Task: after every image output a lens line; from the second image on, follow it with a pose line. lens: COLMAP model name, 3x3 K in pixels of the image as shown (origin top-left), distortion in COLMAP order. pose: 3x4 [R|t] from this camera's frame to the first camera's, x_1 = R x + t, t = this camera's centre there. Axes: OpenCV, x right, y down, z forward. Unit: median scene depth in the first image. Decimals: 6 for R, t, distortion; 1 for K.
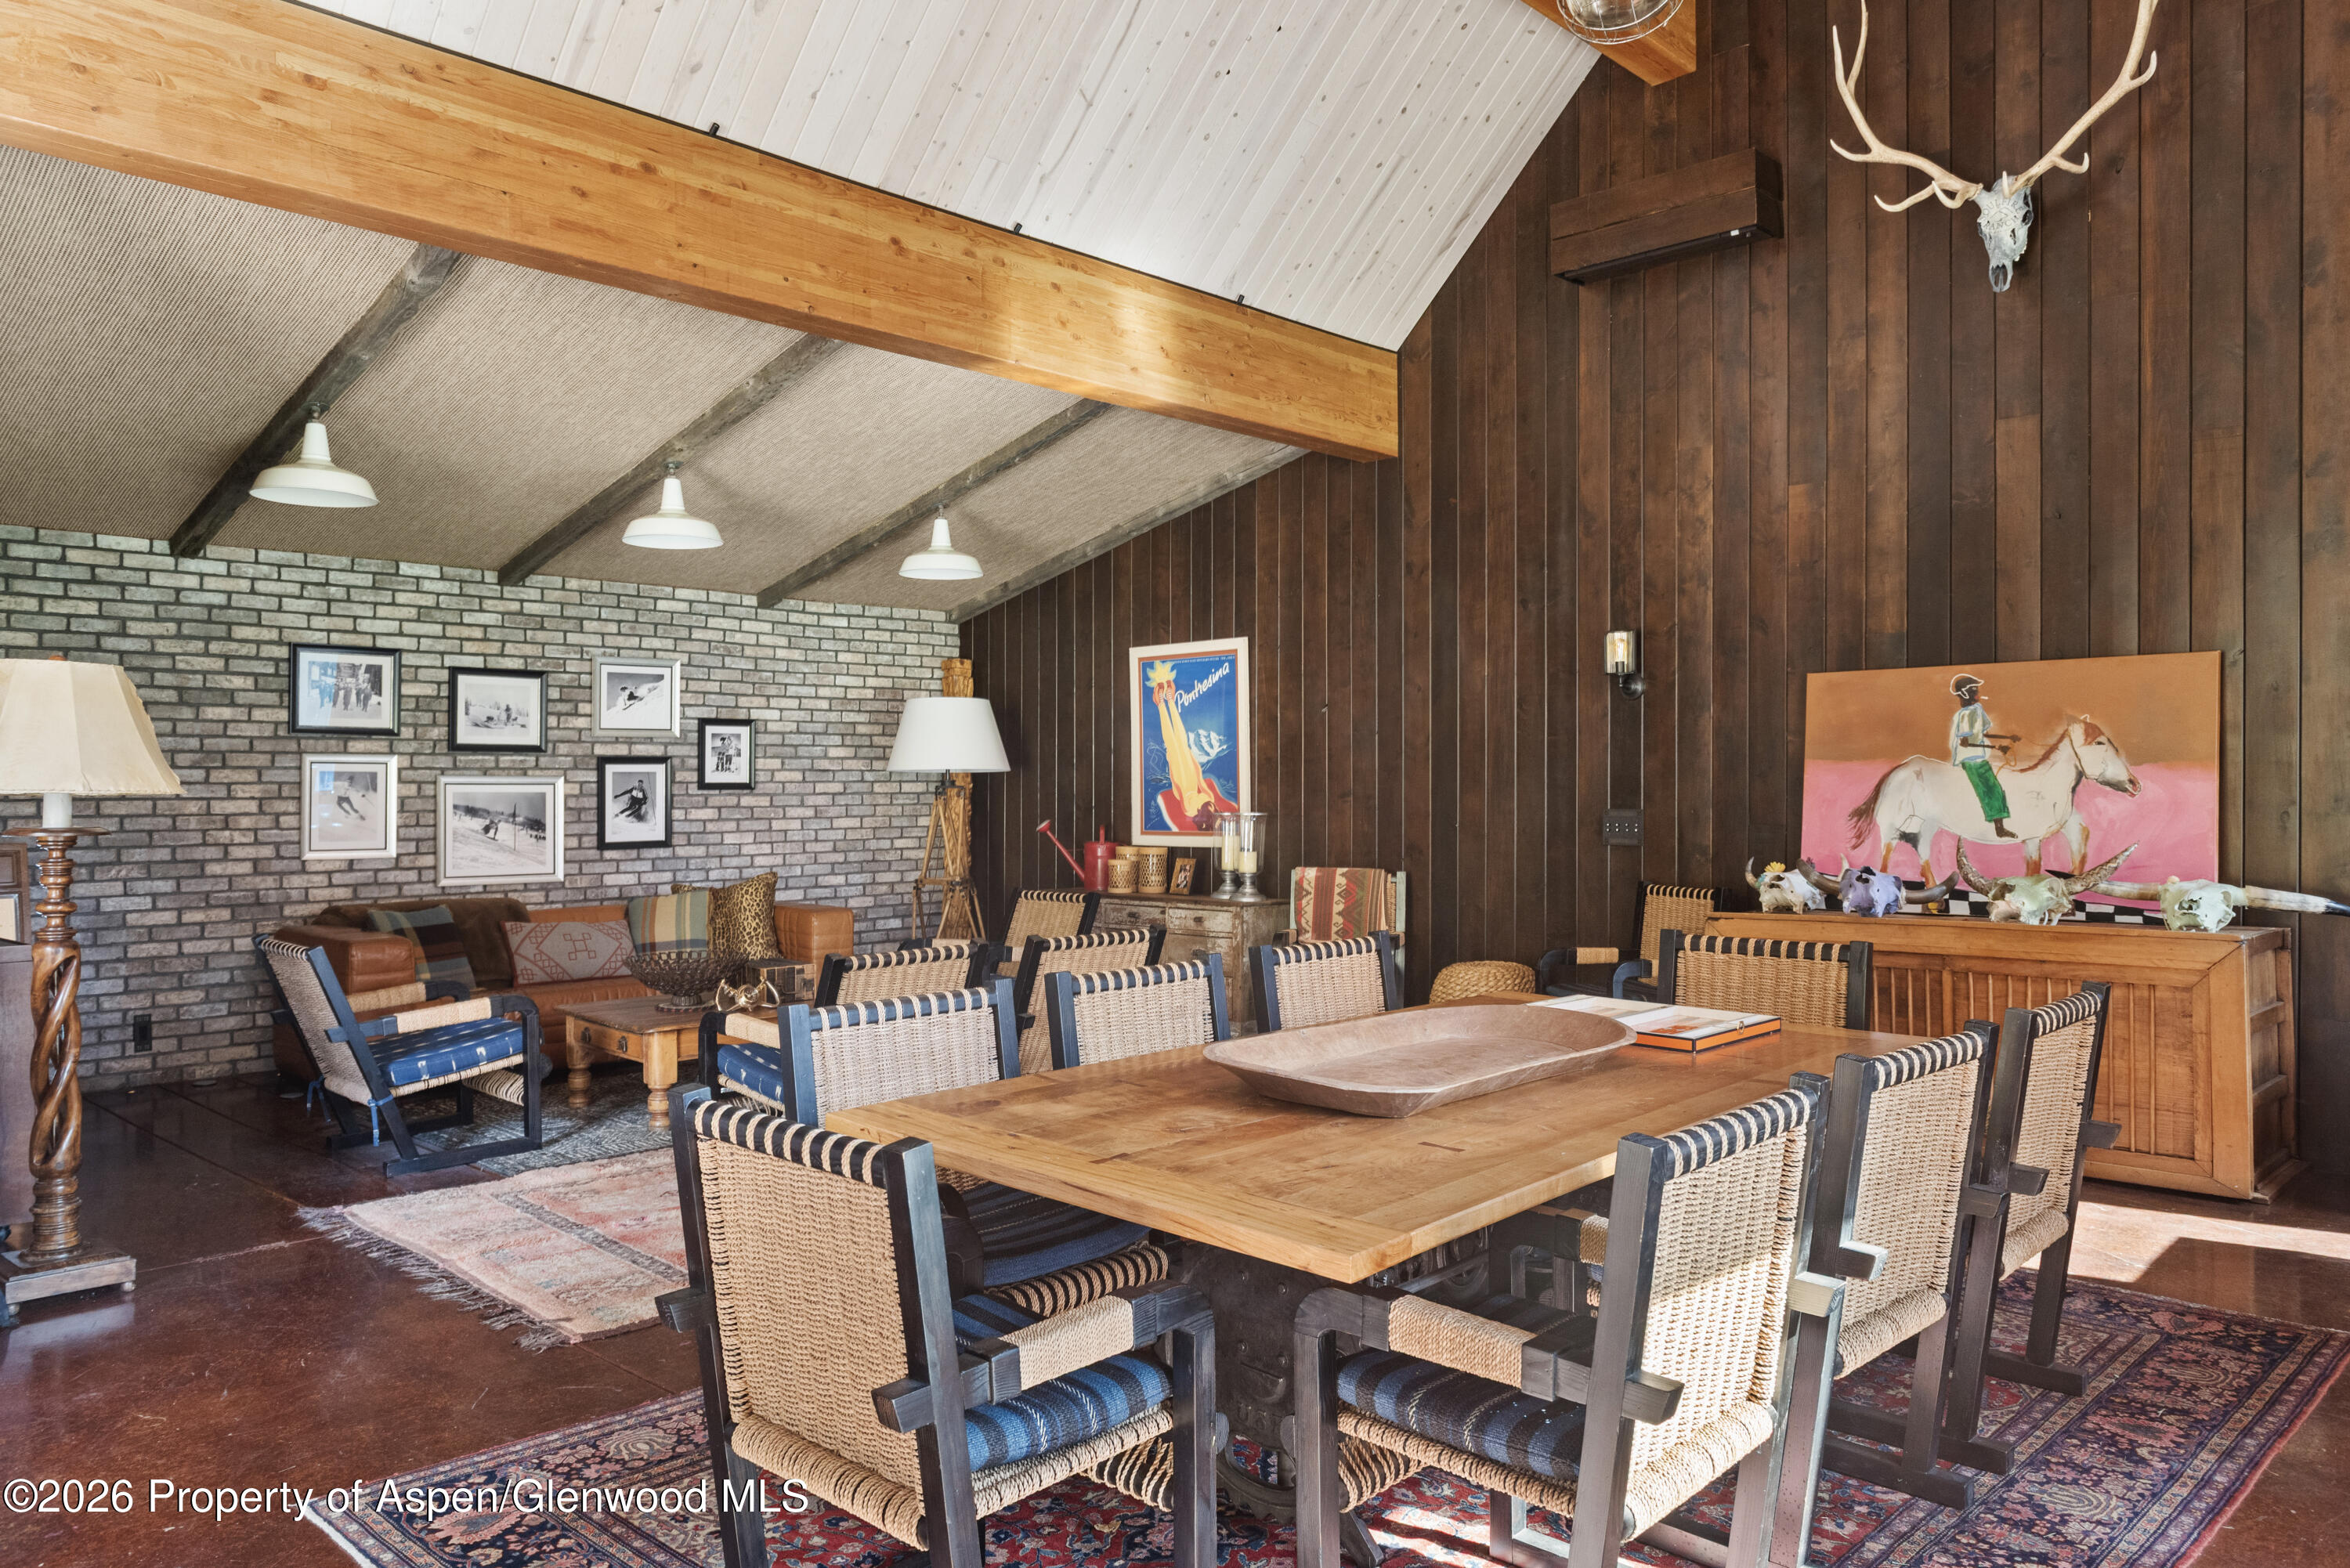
lens RADIAL K [[1632.5, 0, 1163.2], [0, 1632.5, 785.7], [0, 0, 1]] dist [0.013697, -0.006296]
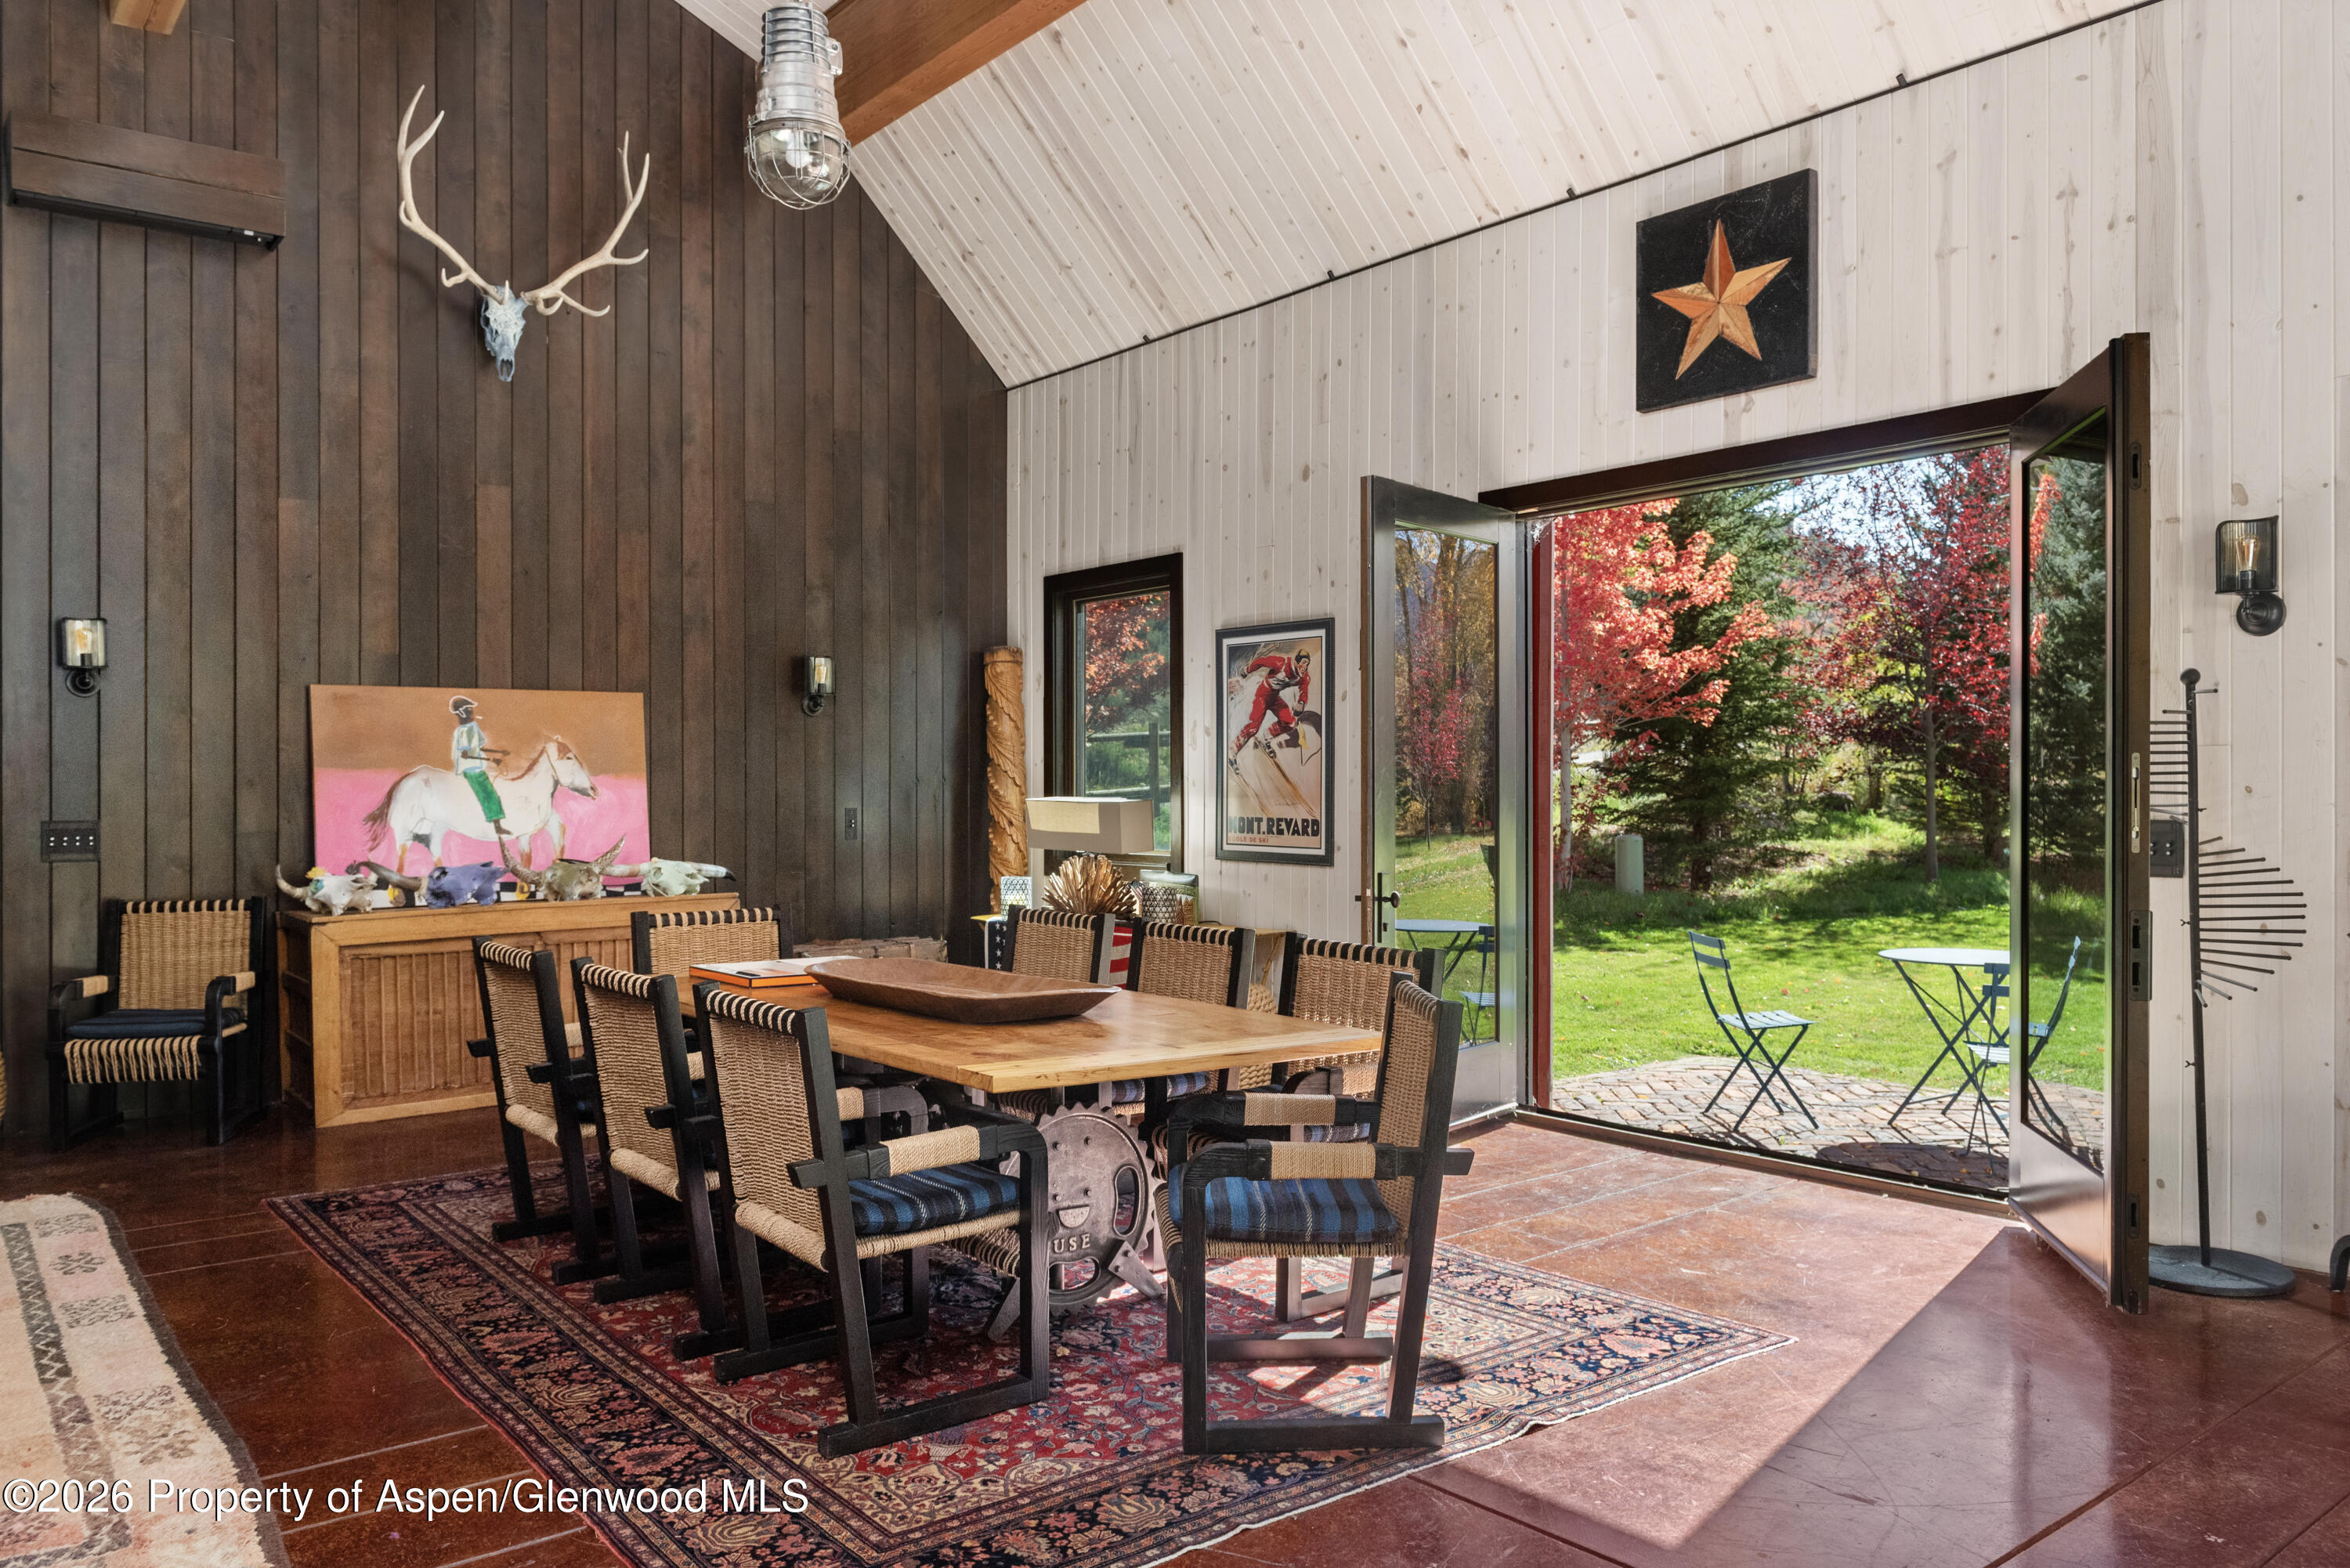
lens RADIAL K [[1687.7, 0, 1183.8], [0, 1687.7, 780.9], [0, 0, 1]] dist [0.006885, -0.009965]
pose [[0.120708, 0.004537, 0.992678, -0.494048], [0.008379, 0.999949, -0.005589, 0.002256], [-0.992653, 0.008992, 0.120664, 0.268502]]
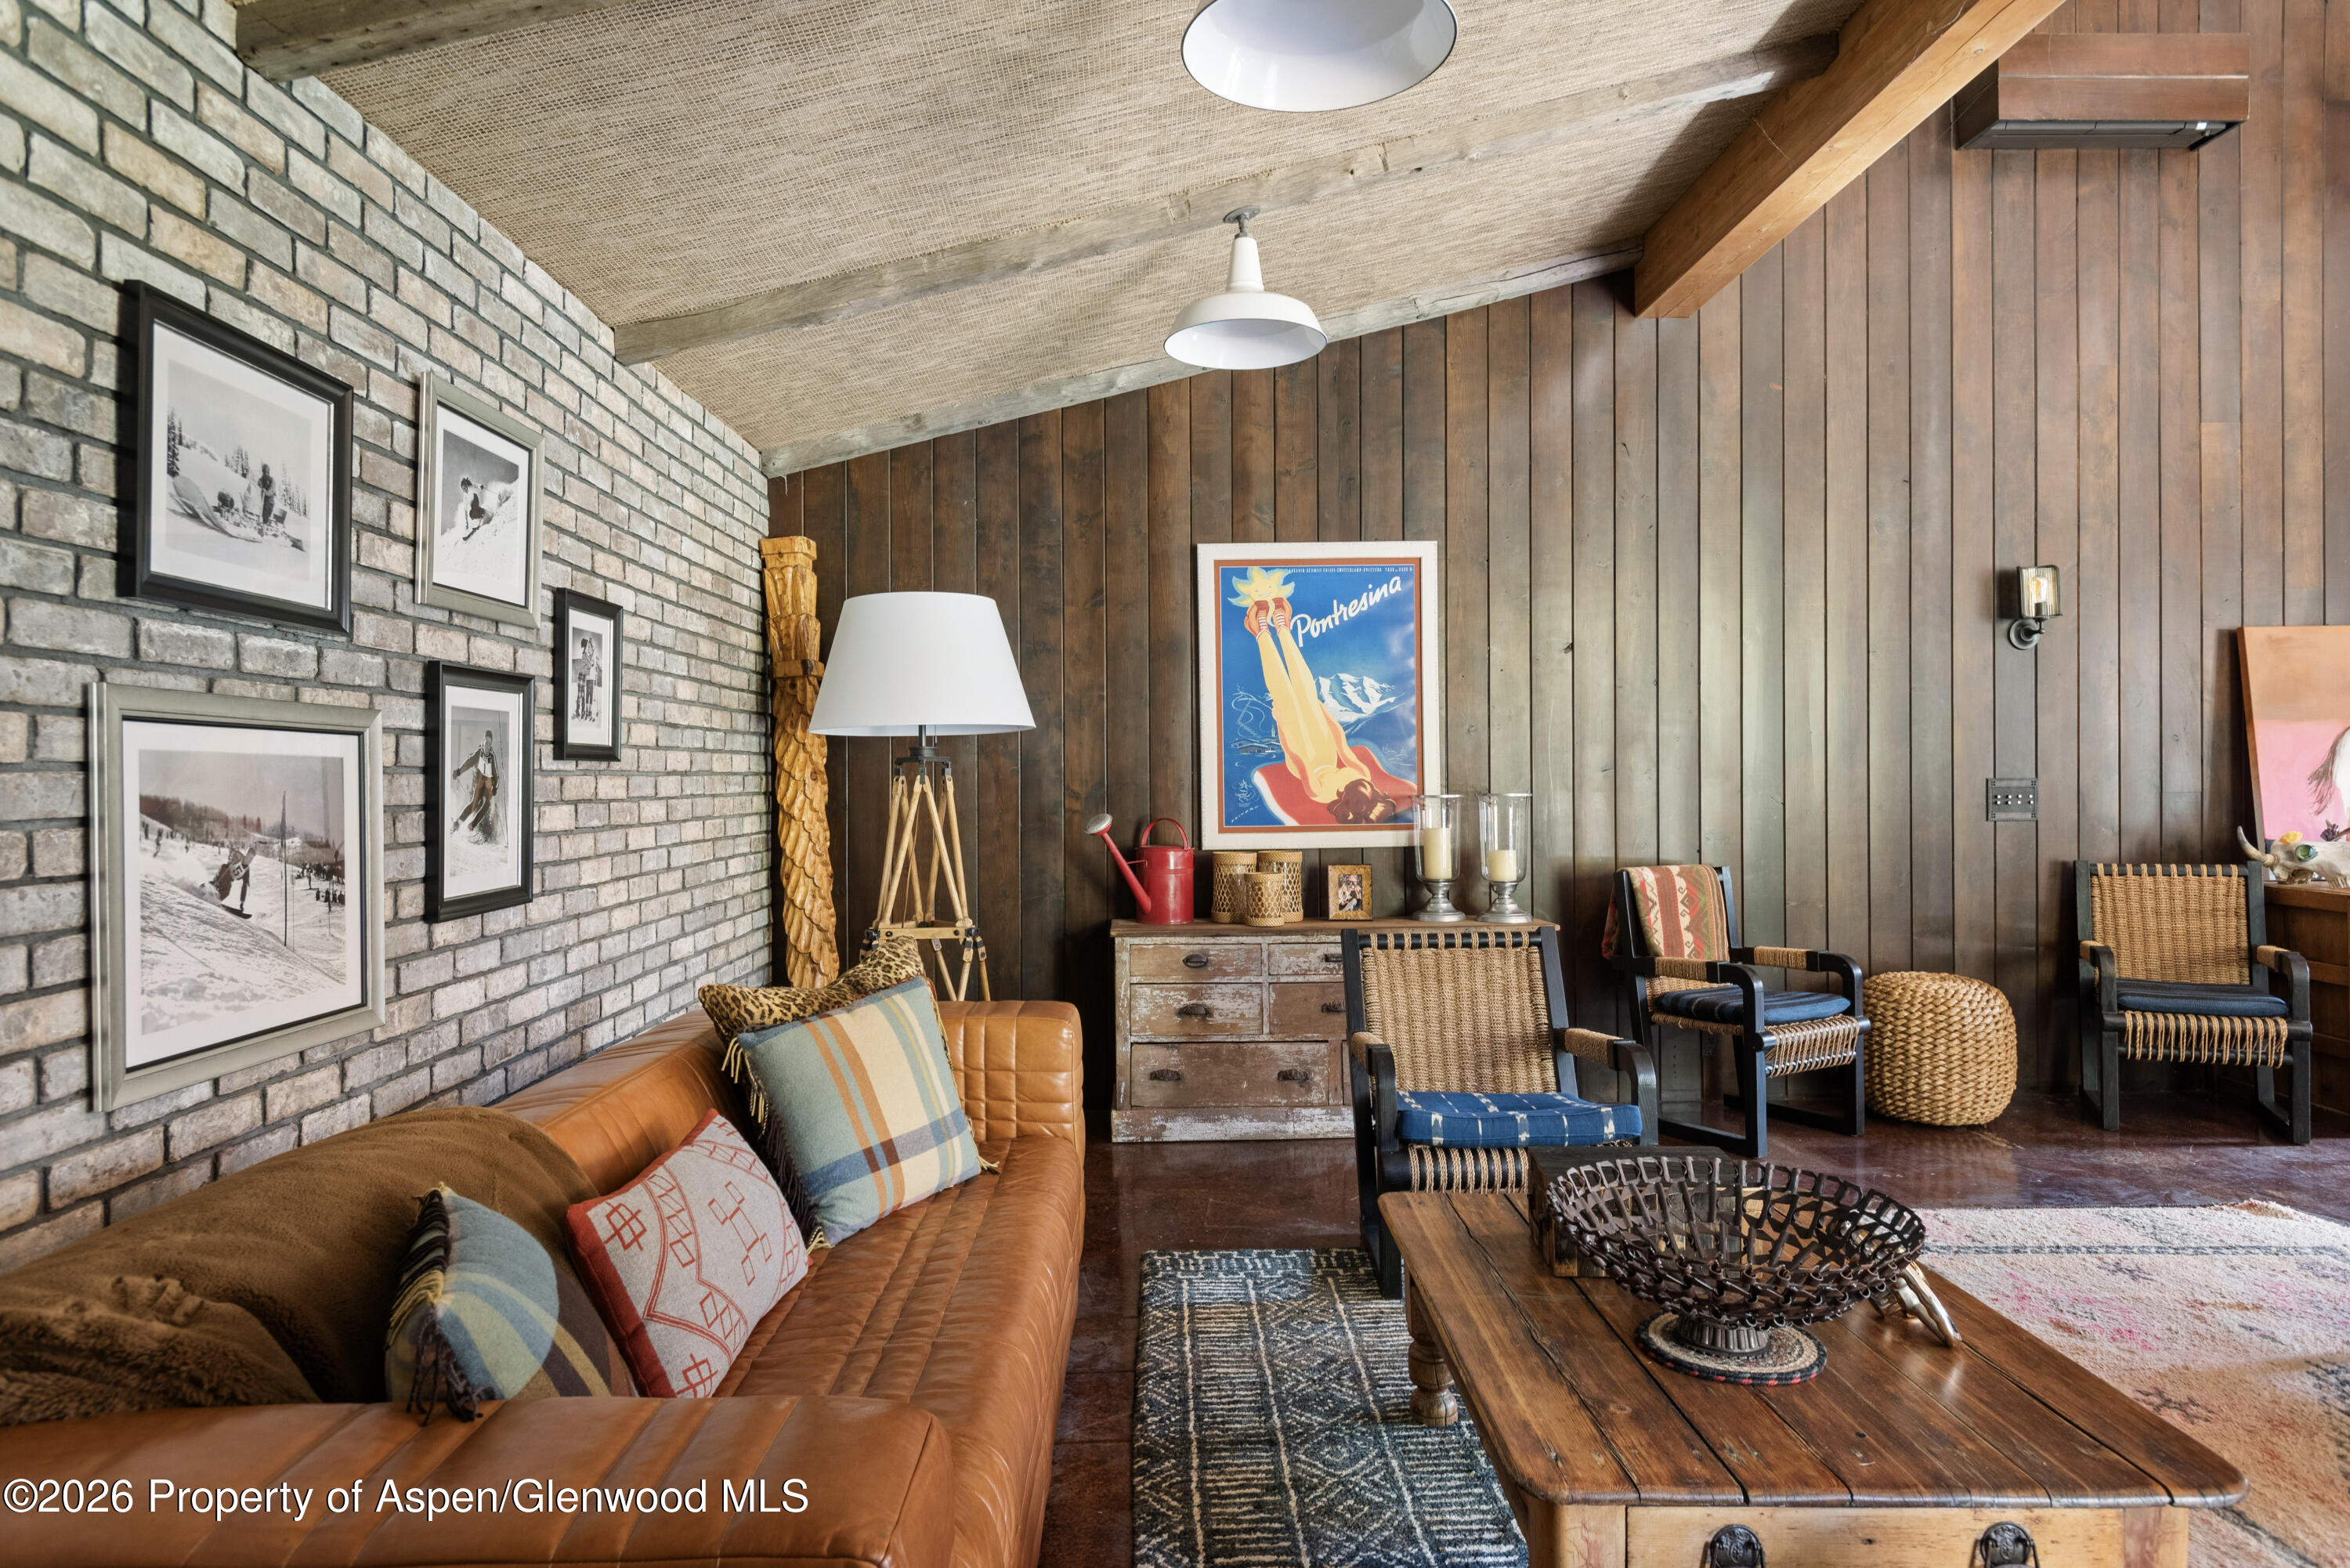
lens RADIAL K [[1394.7, 0, 1185.1], [0, 1394.7, 781.3], [0, 0, 1]] dist [0.015764, -0.009500]
pose [[0.694304, -0.006089, 0.719656, -0.489834], [0.010037, 0.999949, -0.001222, 0.011403], [-0.719612, 0.008072, 0.694330, 0.728162]]
